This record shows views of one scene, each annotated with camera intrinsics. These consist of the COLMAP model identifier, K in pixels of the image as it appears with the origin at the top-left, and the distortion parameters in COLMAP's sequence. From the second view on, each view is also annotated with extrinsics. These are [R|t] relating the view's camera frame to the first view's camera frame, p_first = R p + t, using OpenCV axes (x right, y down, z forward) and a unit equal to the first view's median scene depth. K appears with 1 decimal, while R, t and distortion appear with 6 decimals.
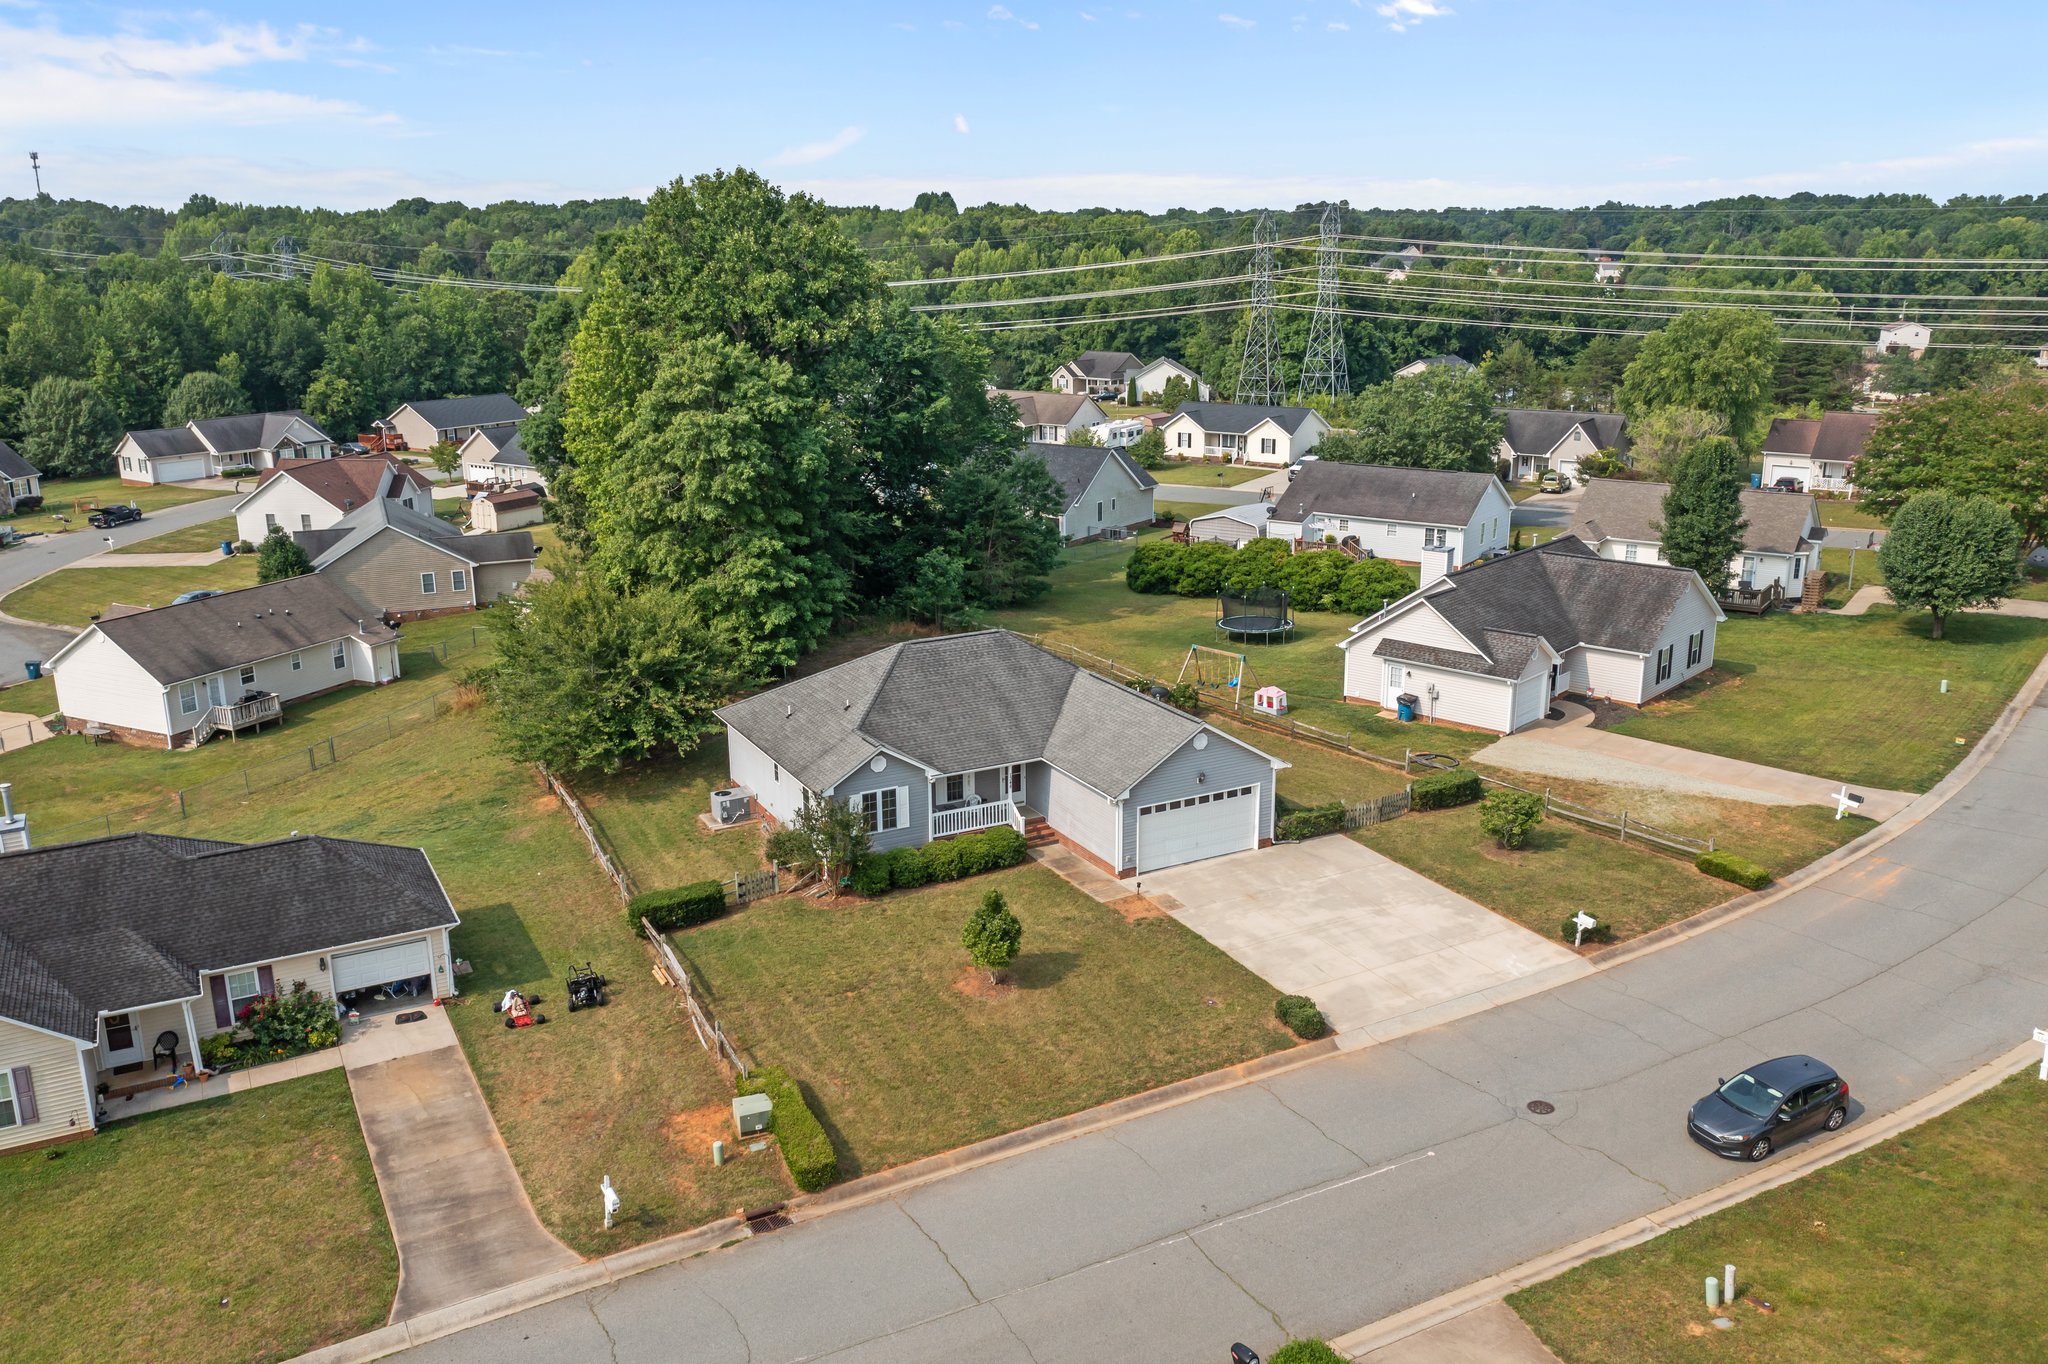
lens RADIAL K [[1615.9, 0, 1023.7], [0, 1615.9, 672.3], [0, 0, 1]] dist [-0.010410, 0.007829]
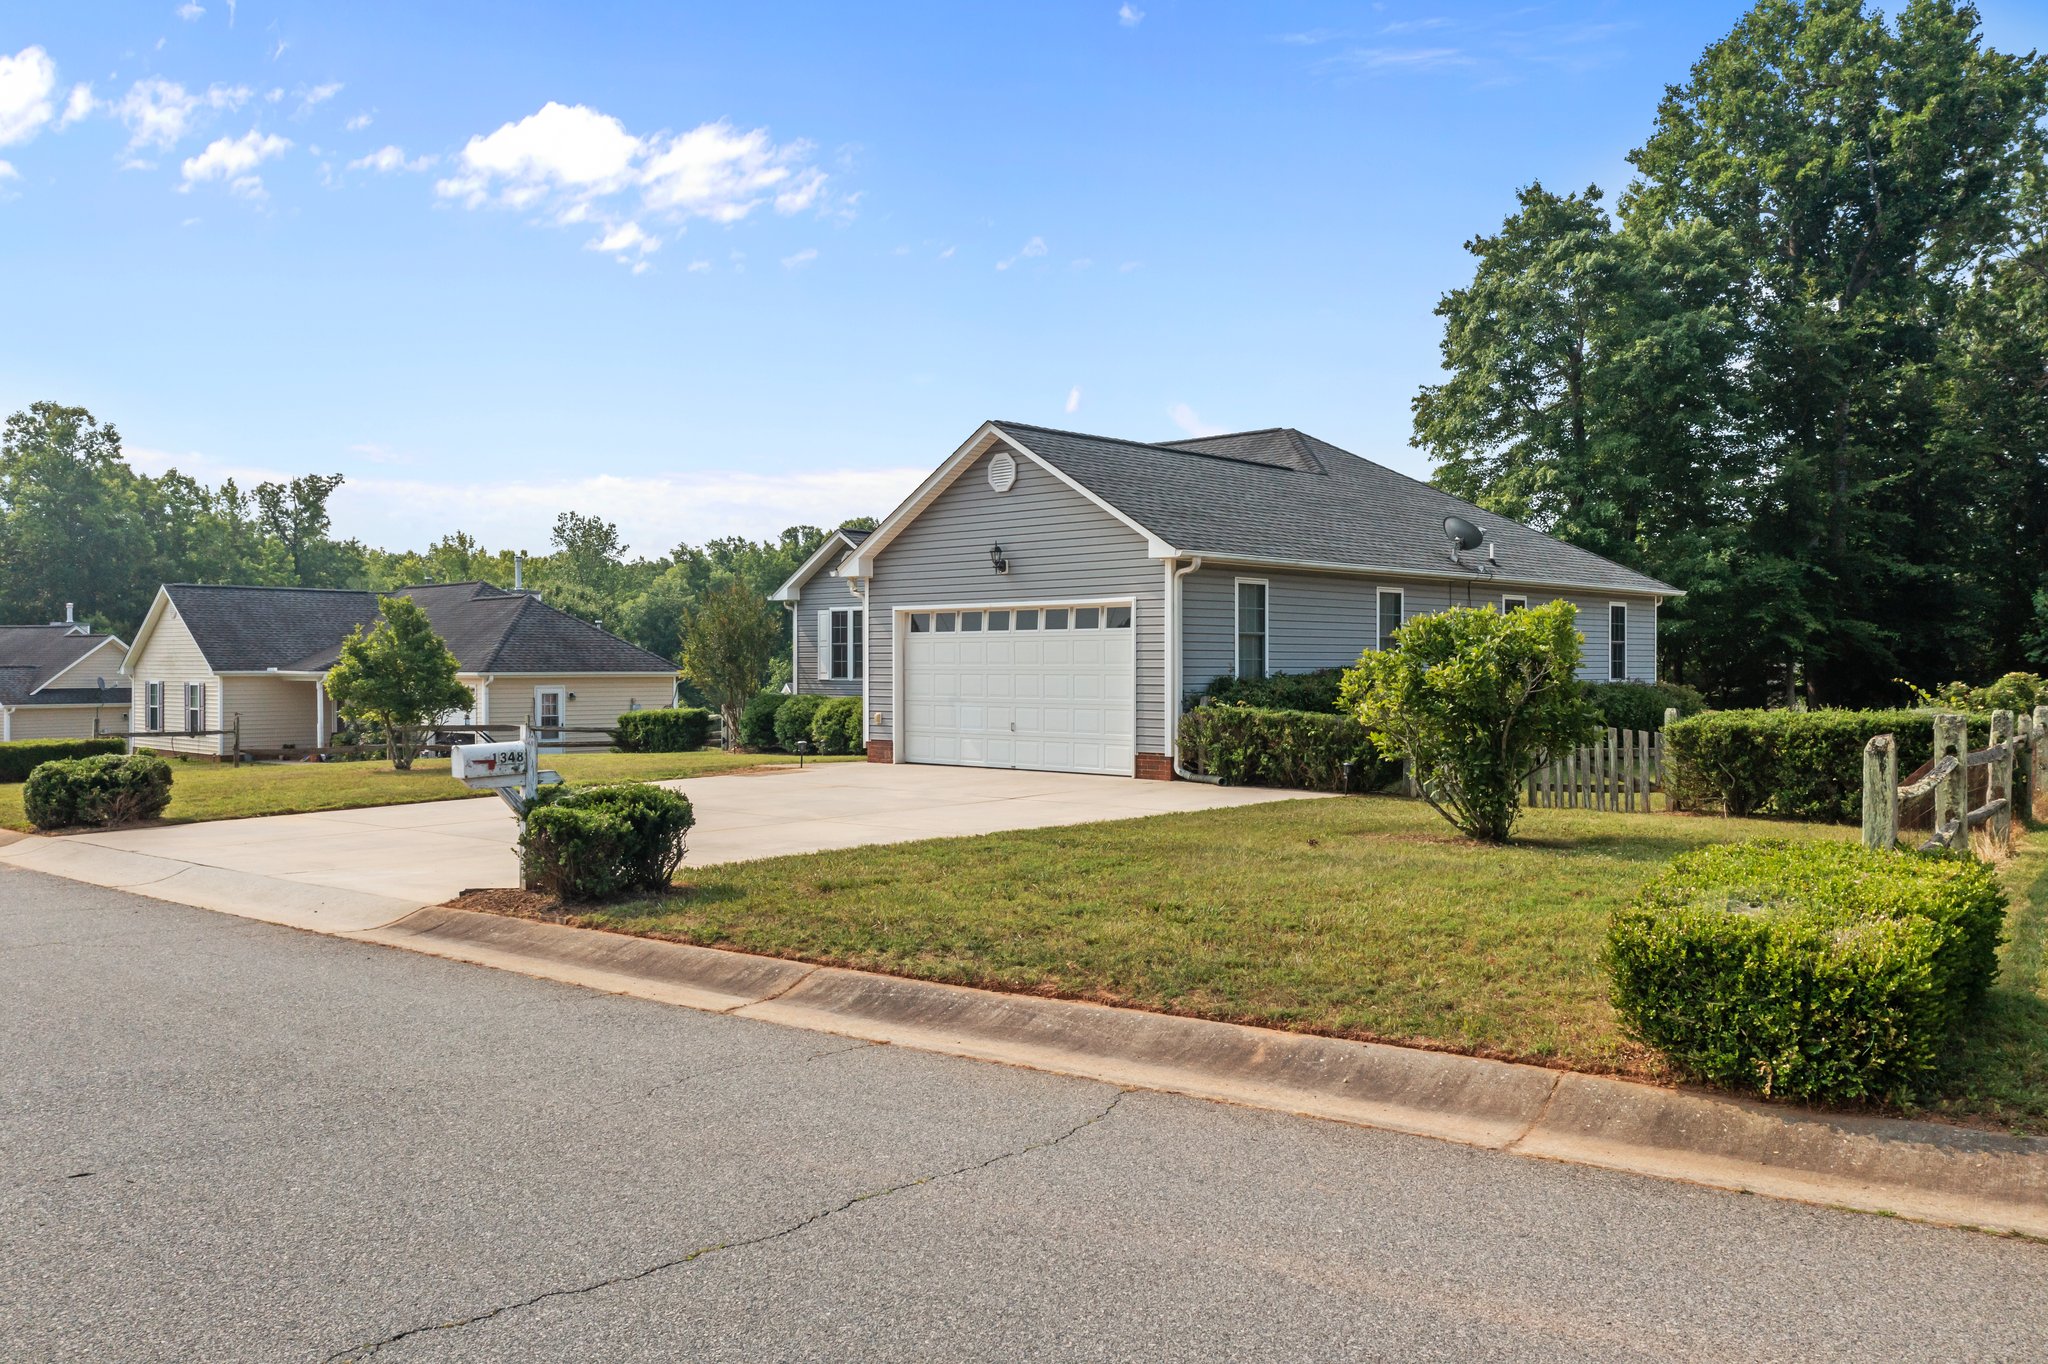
lens RADIAL K [[1615.9, 0, 1023.7], [0, 1615.9, 672.3], [0, 0, 1]] dist [-0.010410, 0.007829]
pose [[0.308818, 0.012560, -0.951038, 0.391111], [-0.252539, 0.965105, -0.069258, 0.091813], [0.916982, 0.261562, 0.301214, 0.658037]]
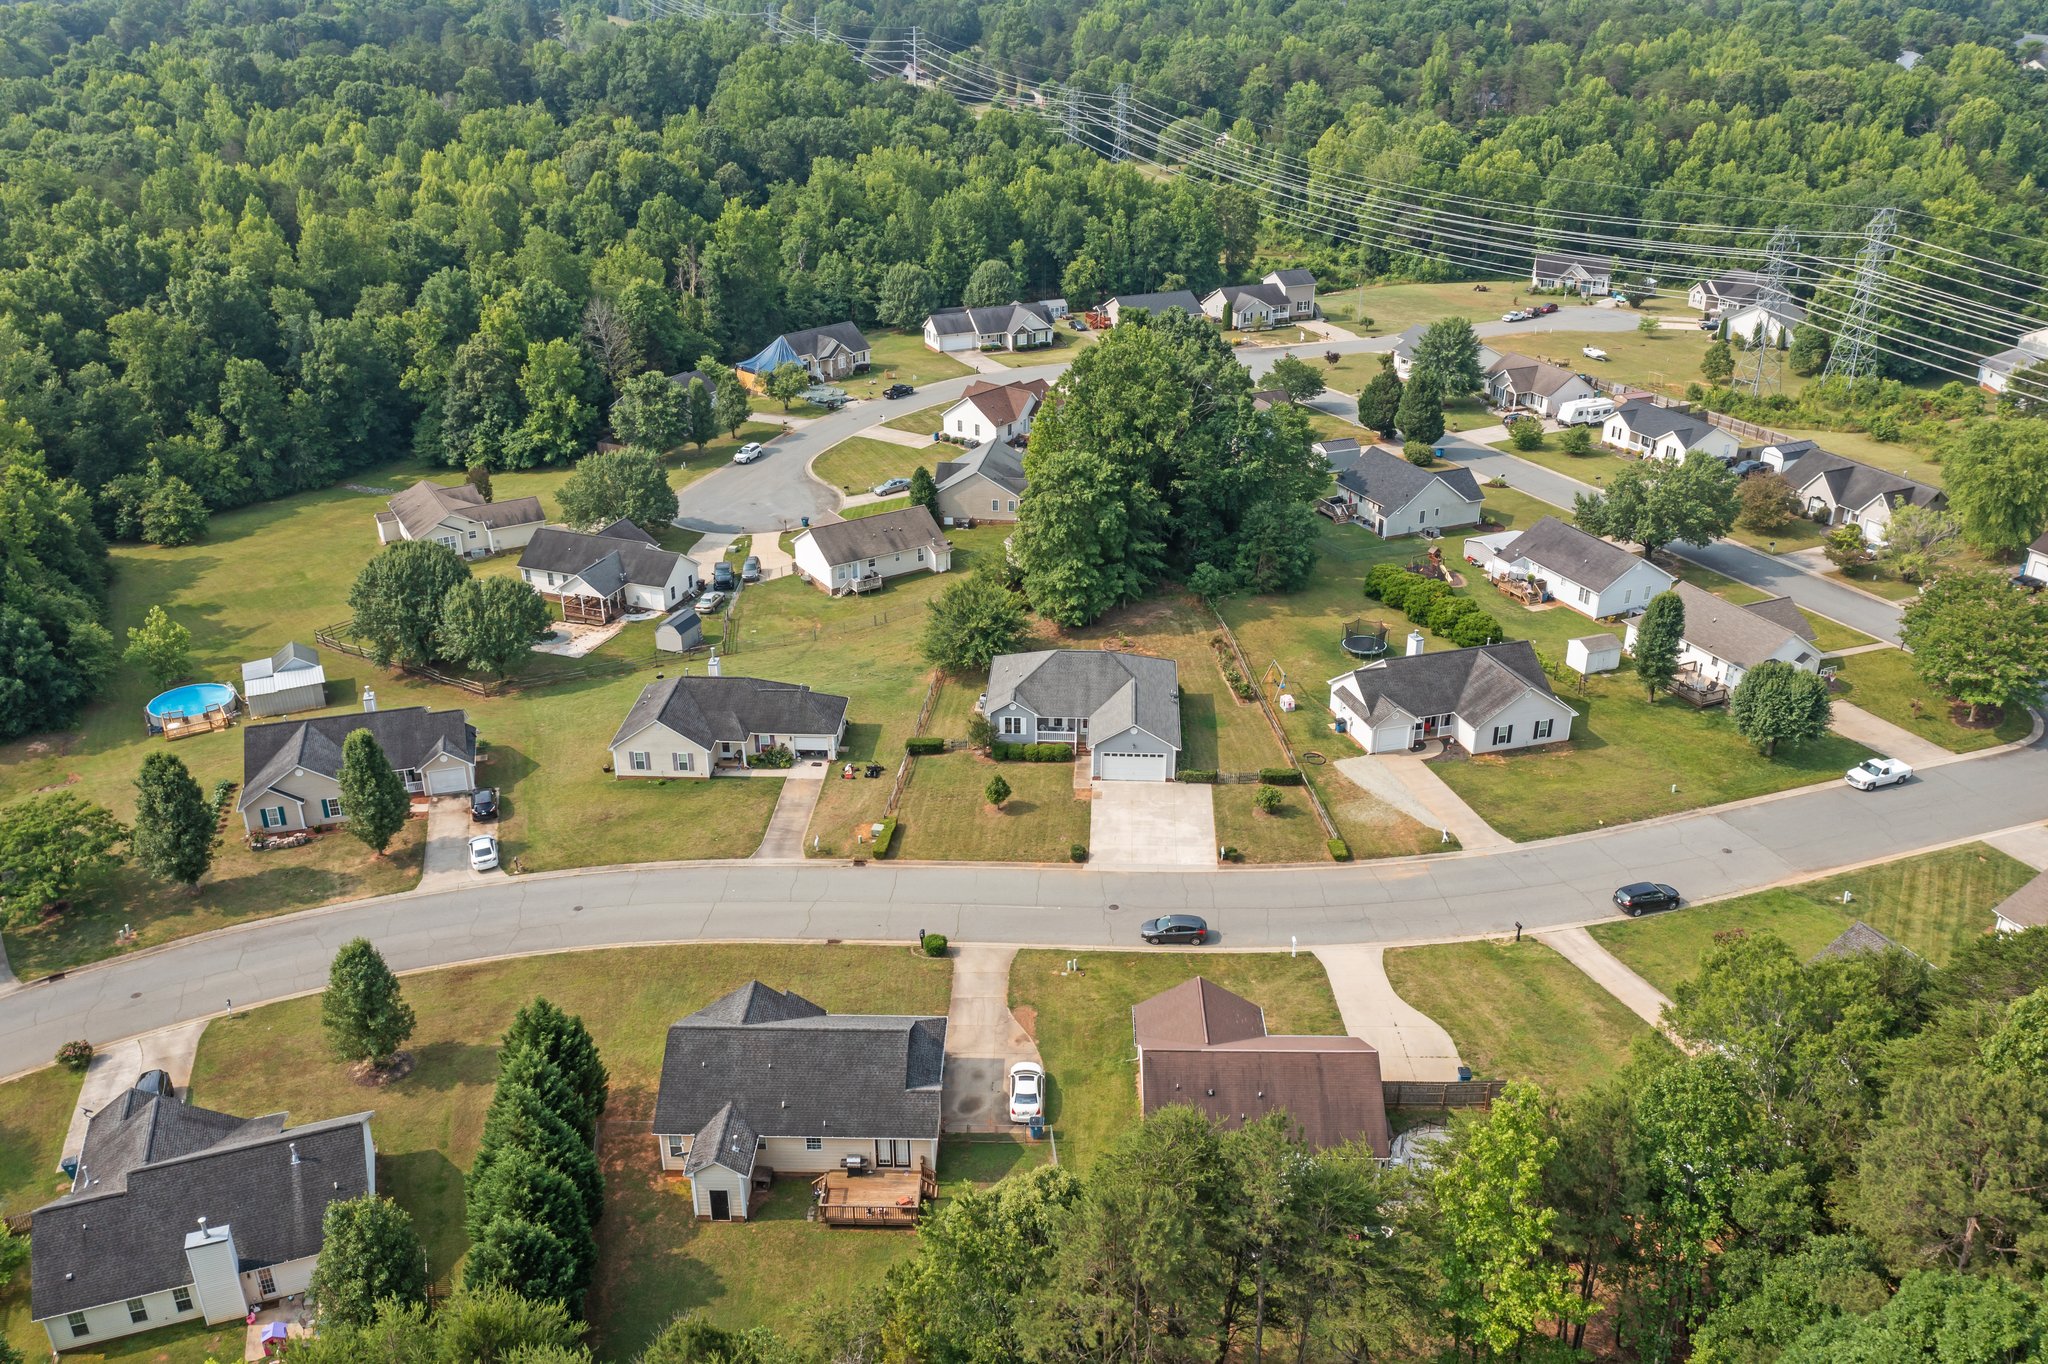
lens RADIAL K [[1615.9, 0, 1023.7], [0, 1615.9, 672.3], [0, 0, 1]] dist [-0.010410, 0.007829]
pose [[0.853440, 0.225223, -0.470015, 0.757276], [-0.139893, 0.967707, 0.209696, -0.362482], [0.502065, -0.113211, 0.857388, -0.745769]]
